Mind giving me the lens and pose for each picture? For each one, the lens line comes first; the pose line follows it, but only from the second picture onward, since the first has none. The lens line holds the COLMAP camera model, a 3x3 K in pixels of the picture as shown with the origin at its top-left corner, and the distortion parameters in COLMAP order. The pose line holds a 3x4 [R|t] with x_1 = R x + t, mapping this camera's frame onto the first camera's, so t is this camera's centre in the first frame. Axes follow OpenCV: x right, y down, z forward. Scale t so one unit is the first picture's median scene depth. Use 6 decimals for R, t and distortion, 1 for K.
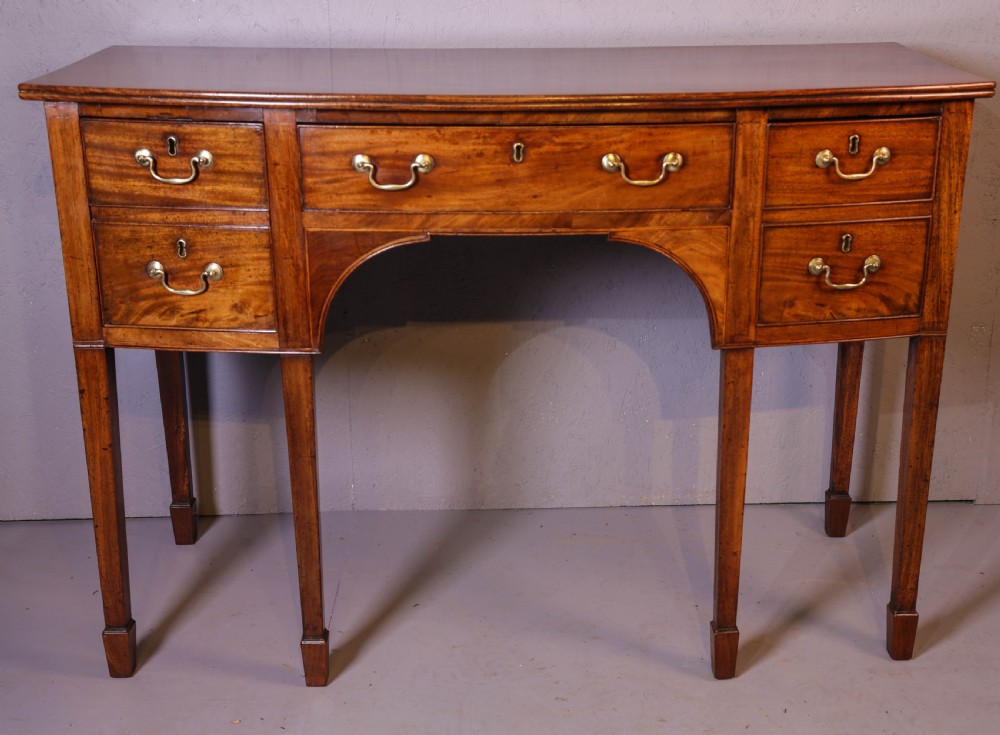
lens RADIAL K [[1390.4, 0, 553.9], [0, 1390.4, 368.8], [0, 0, 1]] dist [0.072557, 0.076689]
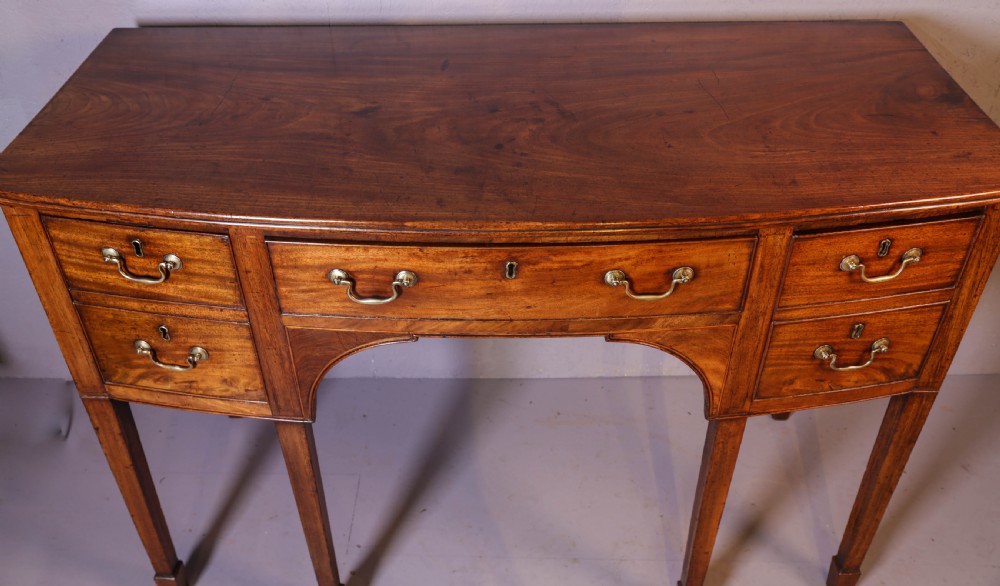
lens RADIAL K [[874.5, 0, 499.3], [0, 874.5, 253.9], [0, 0, 1]] dist [-0.055611, 0.092191]
pose [[0.998860, 0.020230, -0.043239, -0.008665], [-0.006235, 0.953290, 0.301991, -0.323986], [0.047329, -0.301377, 0.952330, 0.454778]]
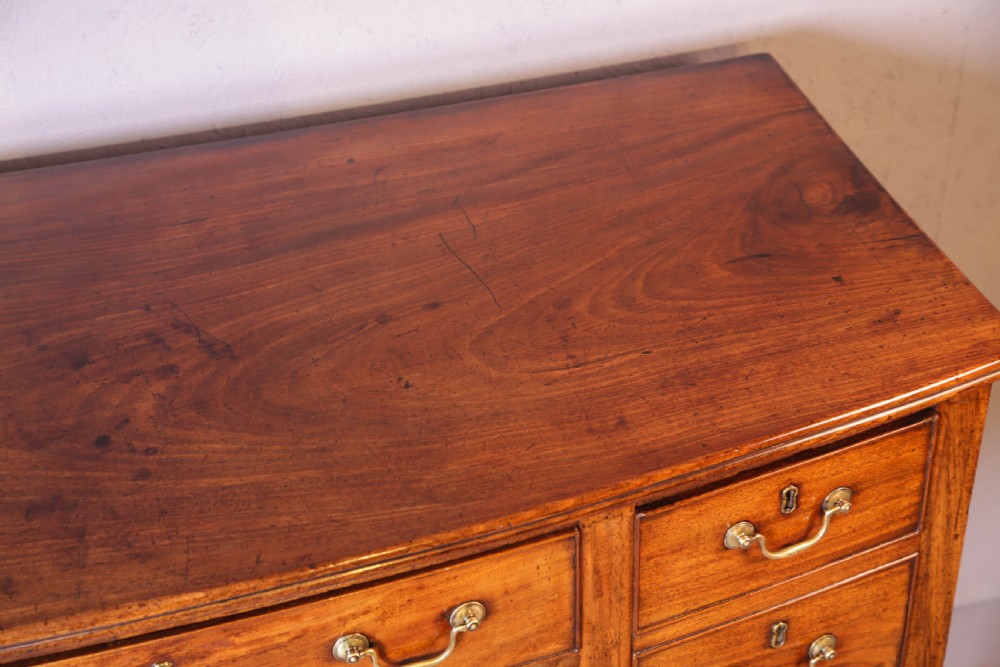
lens RADIAL K [[1765.8, 0, 500.0], [0, 1765.8, 333.5], [0, 0, 1]] dist [0.236851, -0.044912]
pose [[0.974635, -0.153202, 0.163143, 0.005858], [0.102030, 0.952972, 0.285365, -0.426064], [-0.199189, -0.261482, 0.944432, 0.396594]]
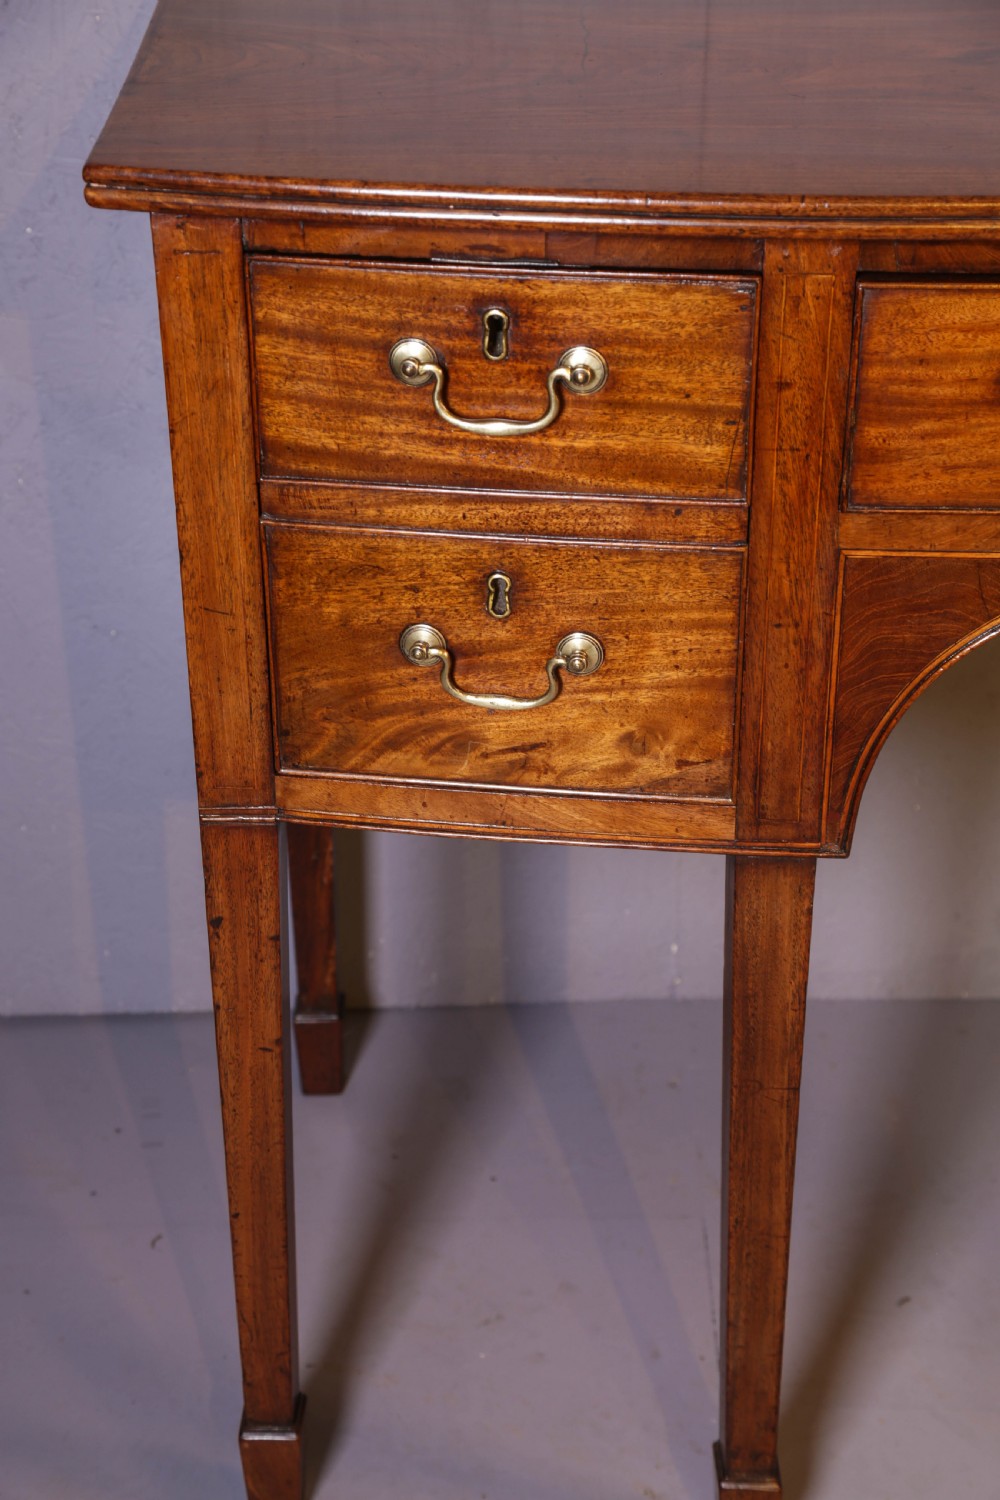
lens RADIAL K [[2437.4, 0, 500.0], [0, 2437.4, 750.0], [0, 0, 1]] dist [0.177079, 0.016636]
pose [[0.999289, 0.006223, -0.037172, -0.242296], [0.000402, 0.984455, 0.175634, -0.161264], [0.037687, -0.175524, 0.983753, 0.347140]]
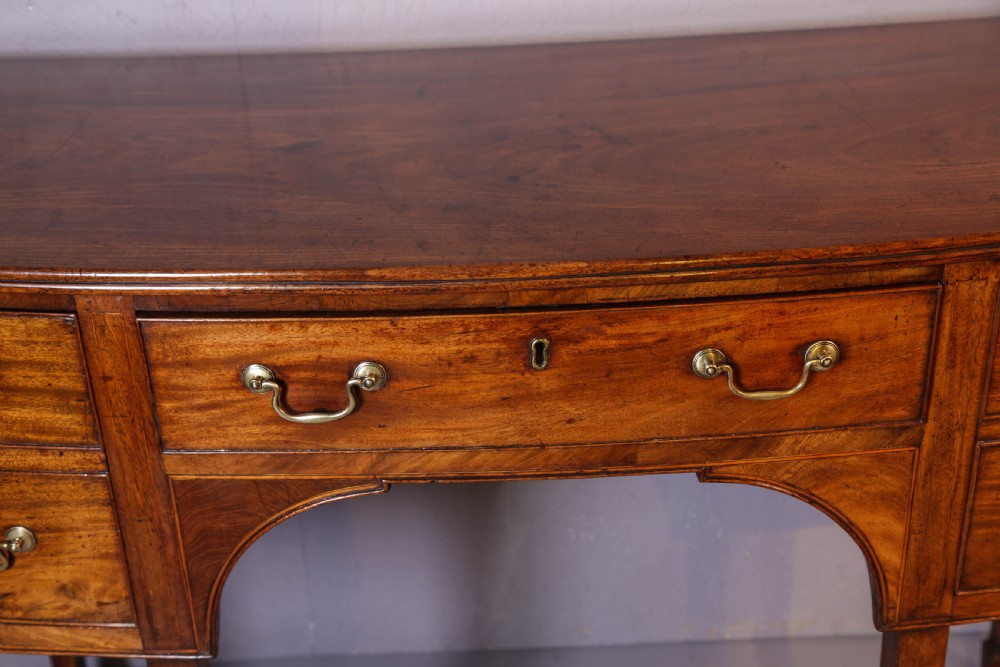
lens RADIAL K [[1350.4, 0, 500.0], [0, 1350.4, 333.5], [0, 0, 1]] dist [0.096554, 0.106306]
pose [[0.998789, -0.021396, -0.044306, -0.016741], [0.027467, 0.989587, 0.141294, -0.231419], [0.040822, -0.142340, 0.988976, 0.458903]]
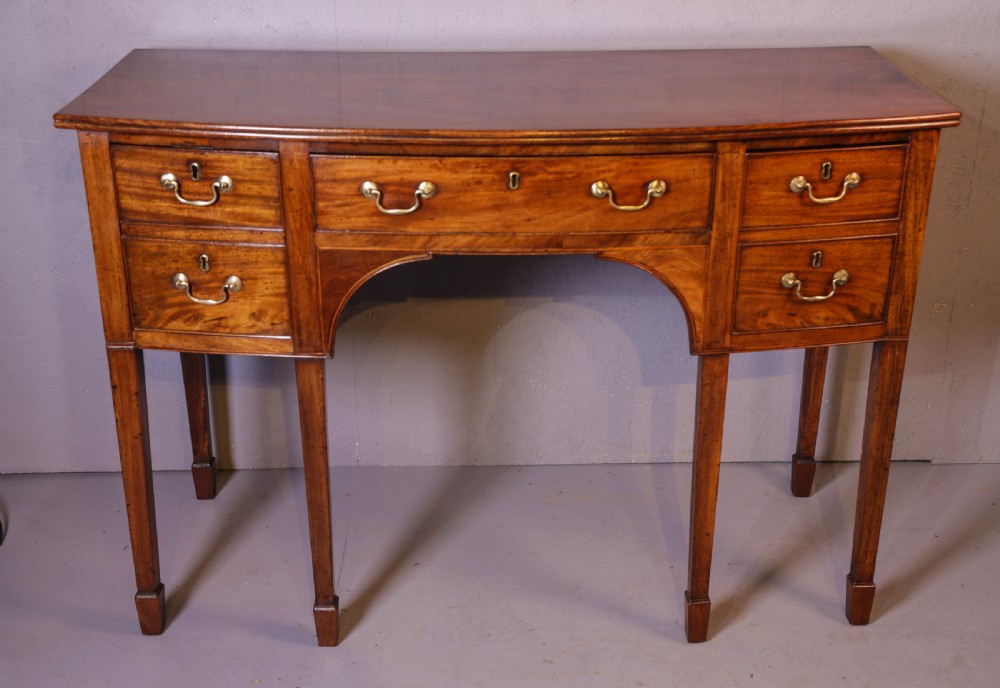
lens RADIAL K [[1312.6, 0, 516.3], [0, 1312.6, 344.0], [0, 0, 1]] dist [0.079279, 0.113588]
pose [[0.999846, 0.008139, -0.015549, -0.006602], [-0.006941, 0.997116, 0.075576, -0.102762], [0.016119, -0.075457, 0.997019, -0.025454]]
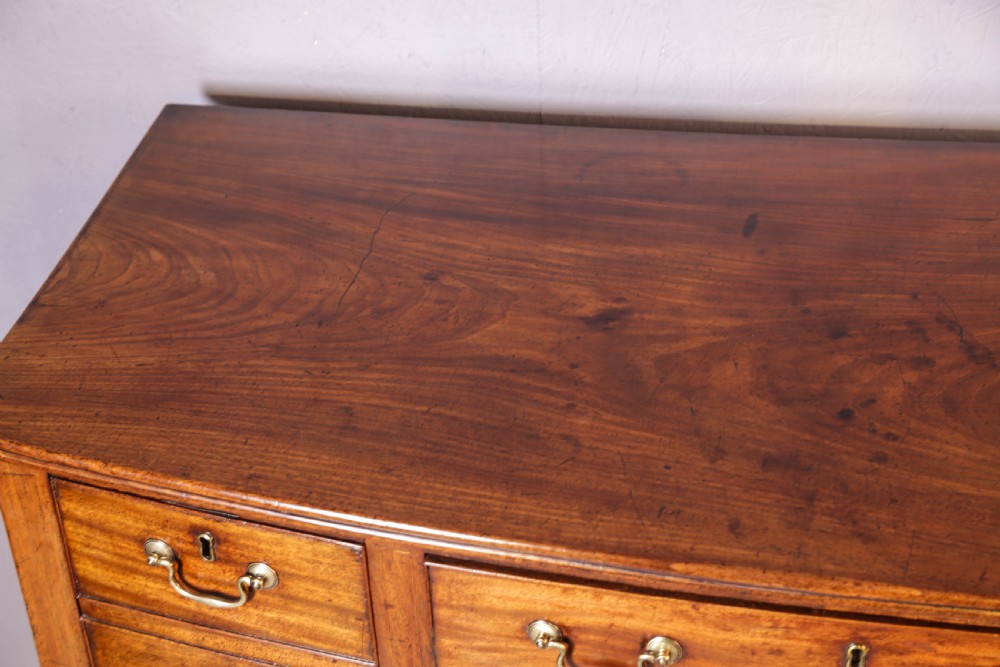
lens RADIAL K [[1765.8, 0, 500.0], [0, 1765.8, 333.5], [0, 0, 1]] dist [0.236851, -0.044912]
pose [[0.973952, 0.091458, -0.207492, -0.026071], [-0.030229, 0.959253, 0.280926, -0.426786], [0.224731, -0.267337, 0.937031, 0.394617]]
